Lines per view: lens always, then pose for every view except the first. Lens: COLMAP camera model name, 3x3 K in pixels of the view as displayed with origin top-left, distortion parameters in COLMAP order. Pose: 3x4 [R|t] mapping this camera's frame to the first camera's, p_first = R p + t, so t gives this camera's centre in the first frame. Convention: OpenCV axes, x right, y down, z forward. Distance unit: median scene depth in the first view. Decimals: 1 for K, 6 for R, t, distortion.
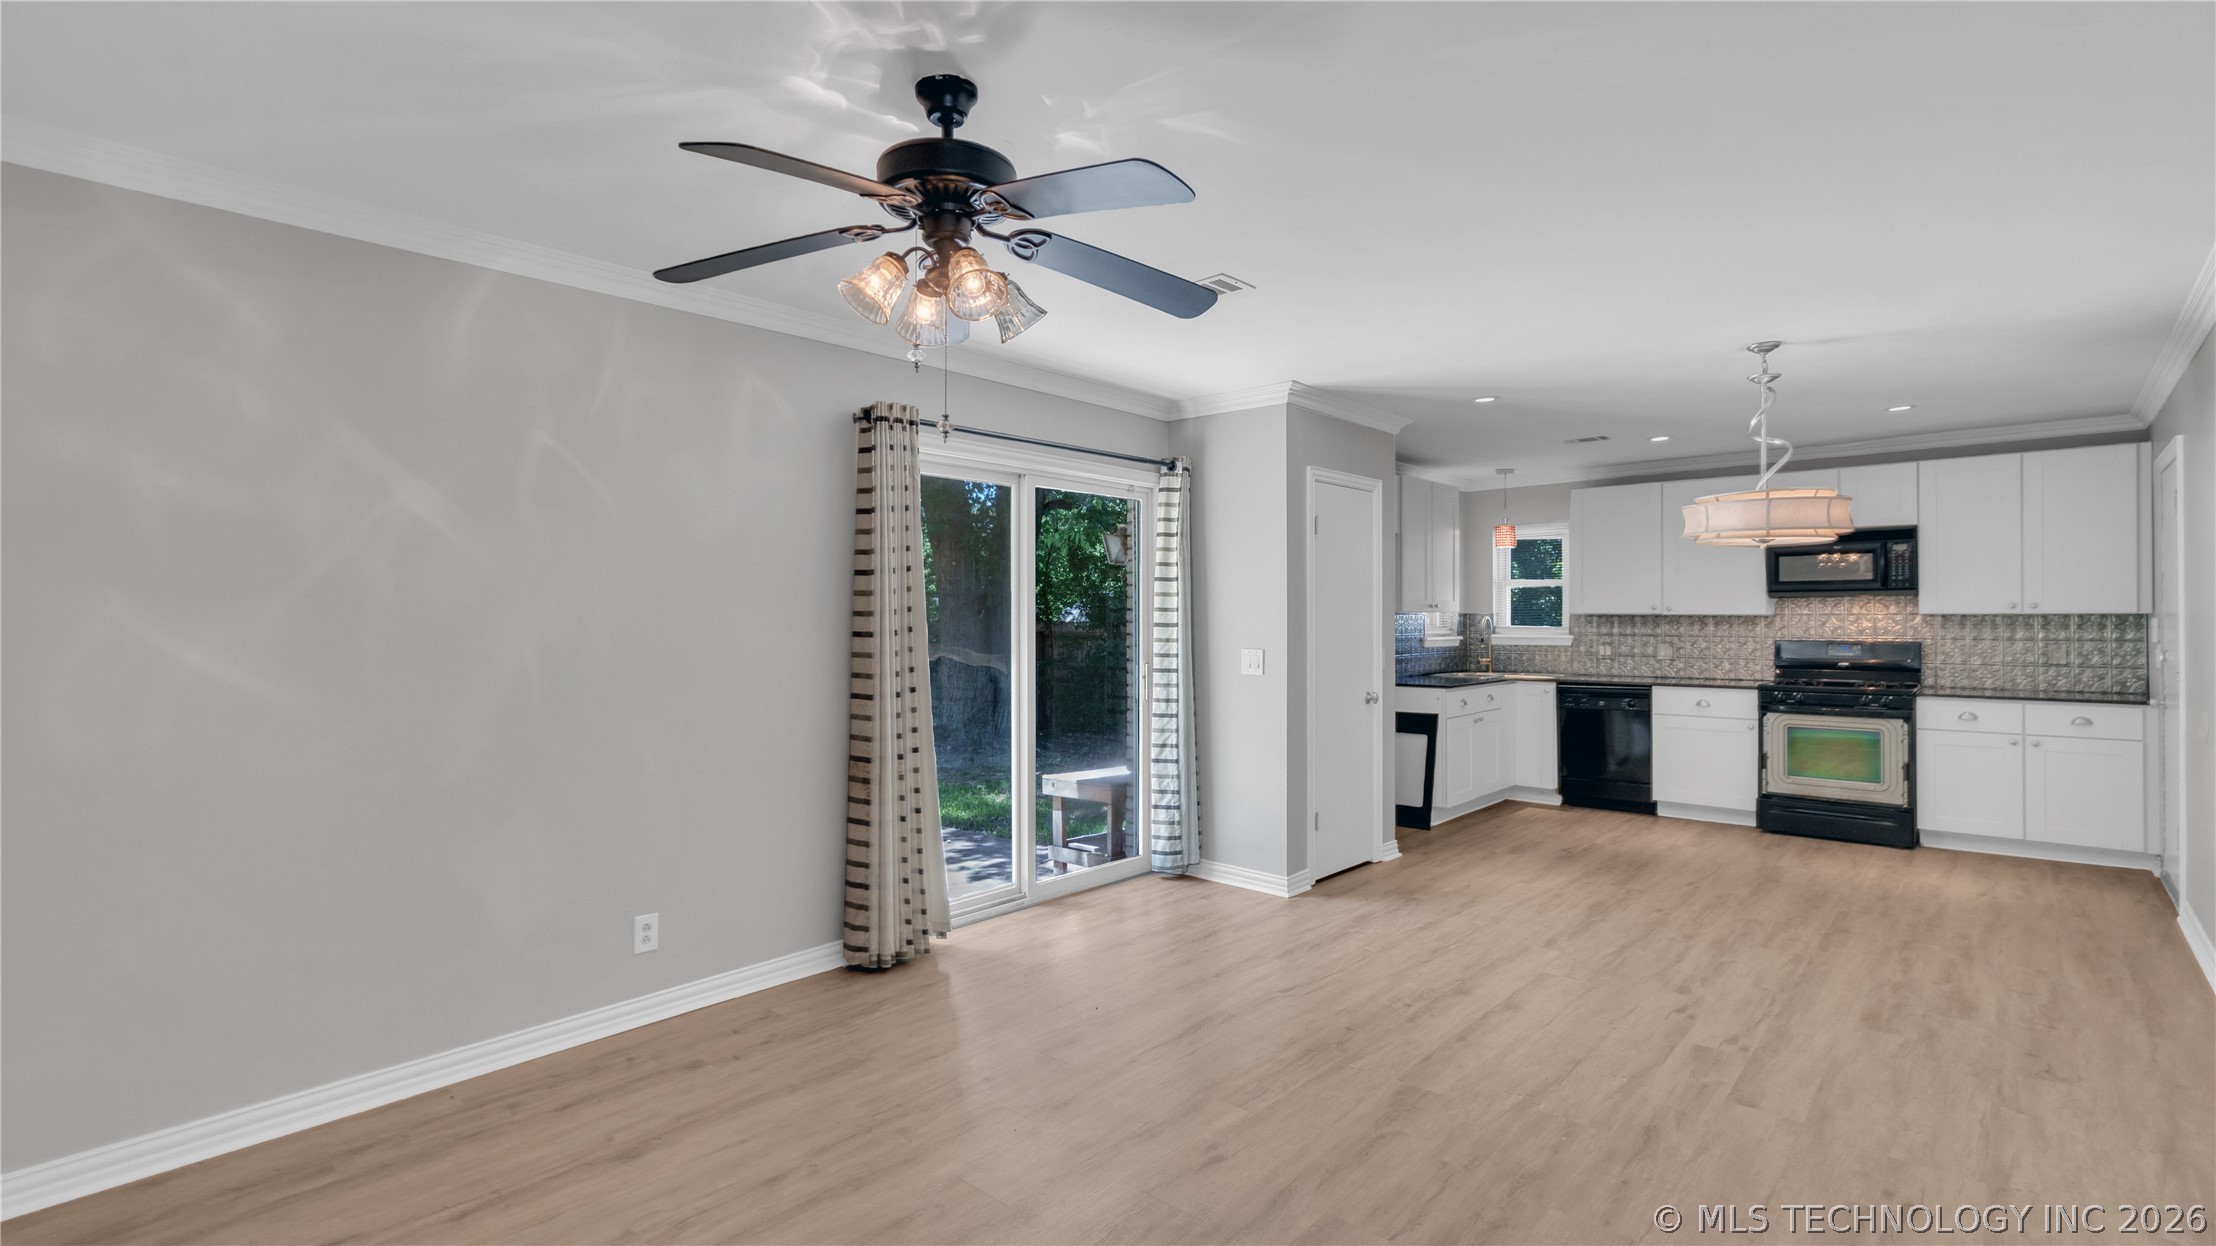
lens RADIAL K [[1009.7, 0, 1091.0], [0, 1009.7, 614.3], [0, 0, 1]] dist [0.004877, 0.000456]
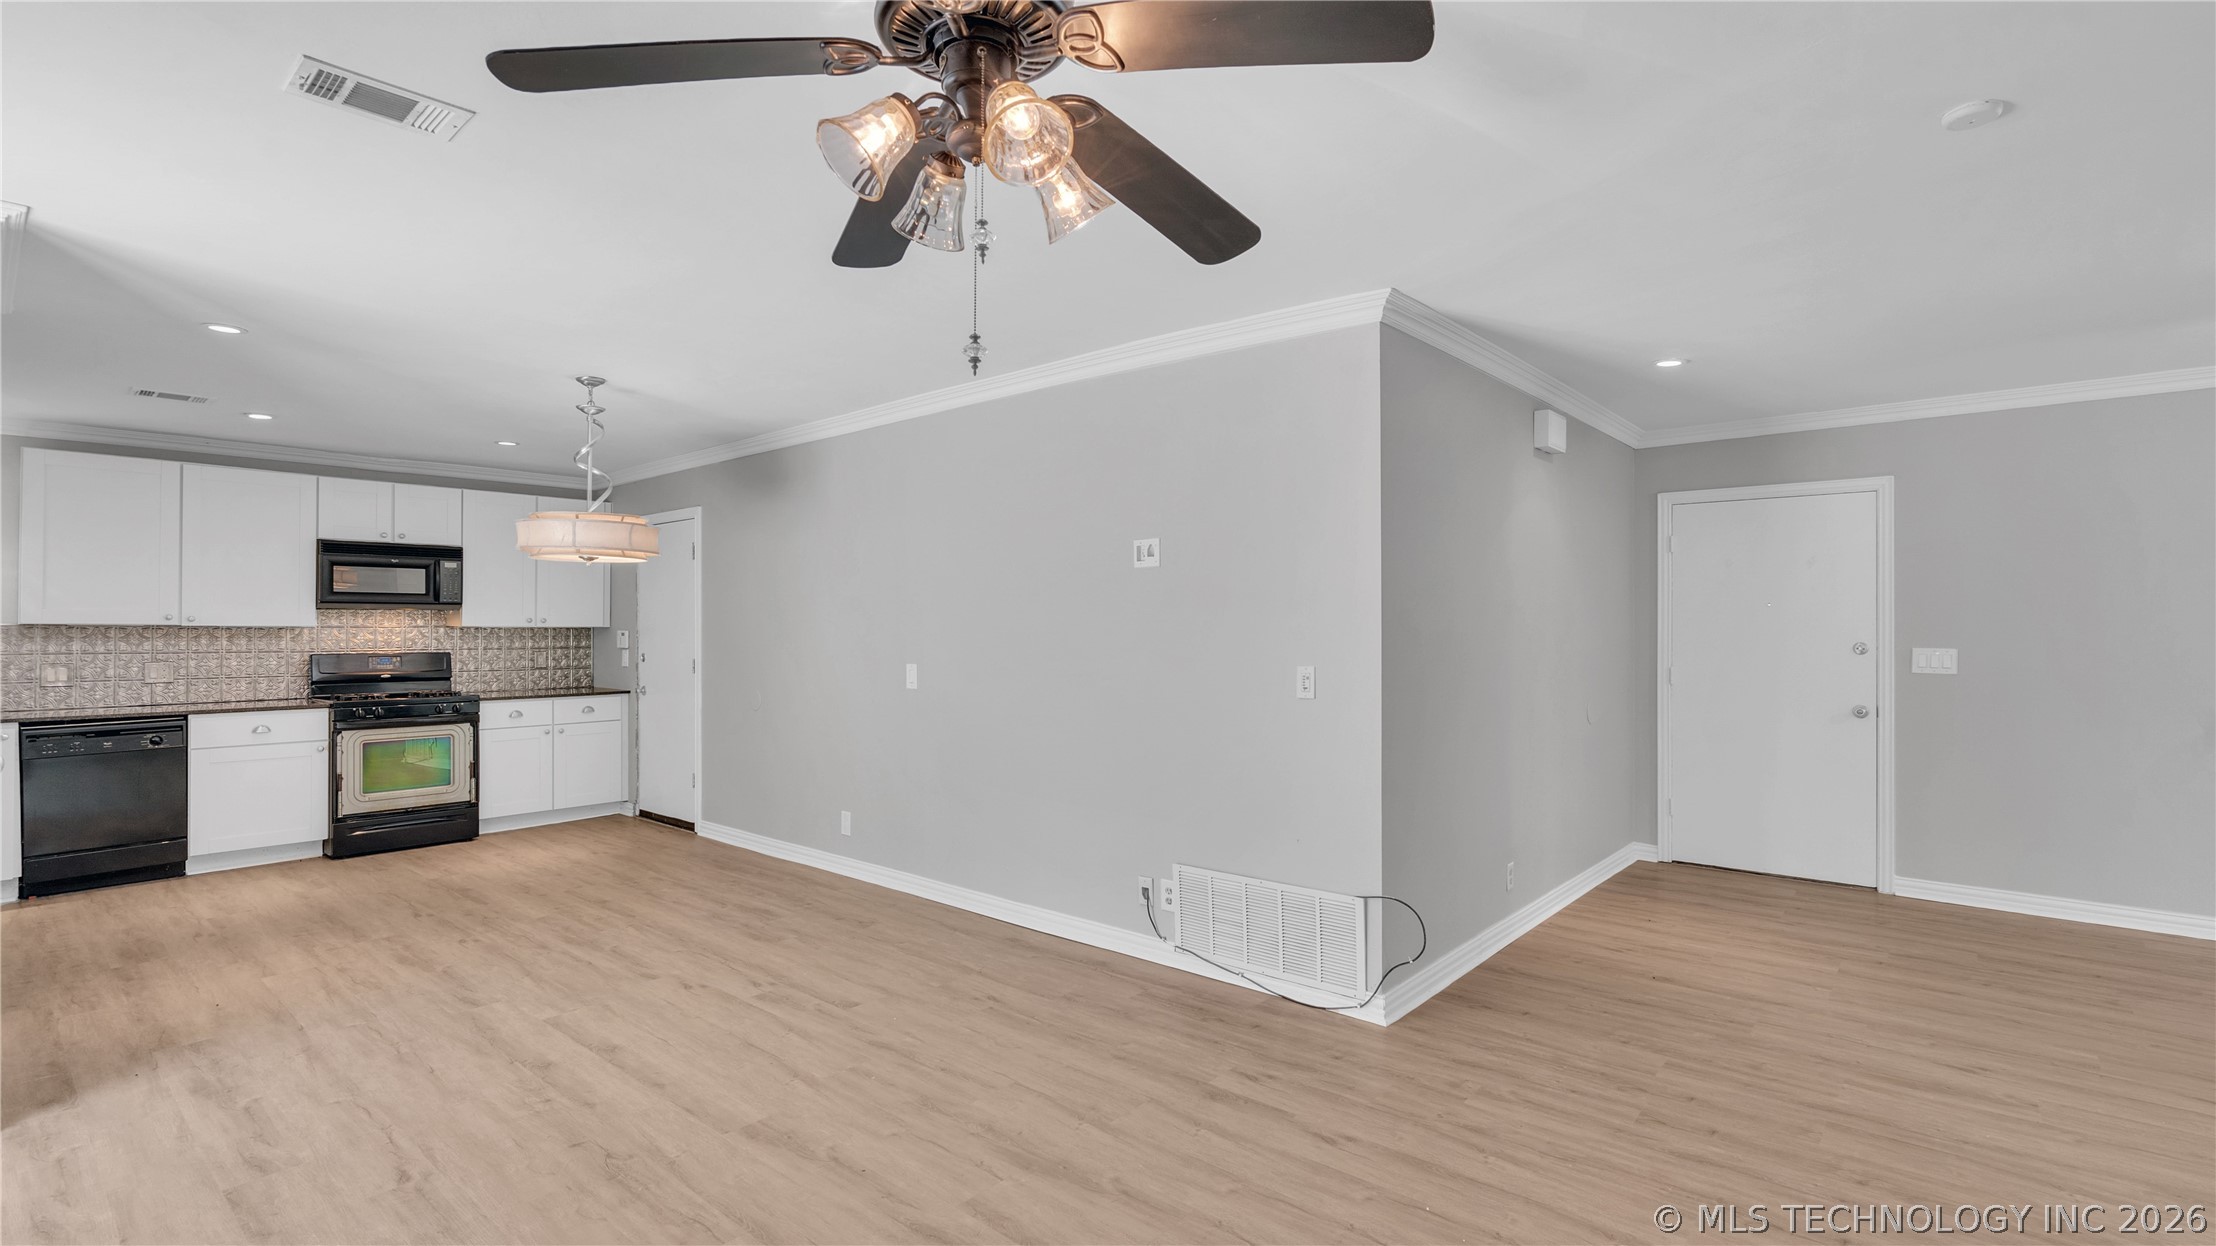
lens RADIAL K [[1009.7, 0, 1099.6], [0, 1009.7, 632.5], [0, 0, 1]] dist [0.004877, 0.000456]
pose [[-0.021497, -0.001103, 0.999768, -0.369301], [-0.003509, 0.999993, 0.001028, 0.002846], [-0.999763, -0.003486, -0.021501, 0.406856]]
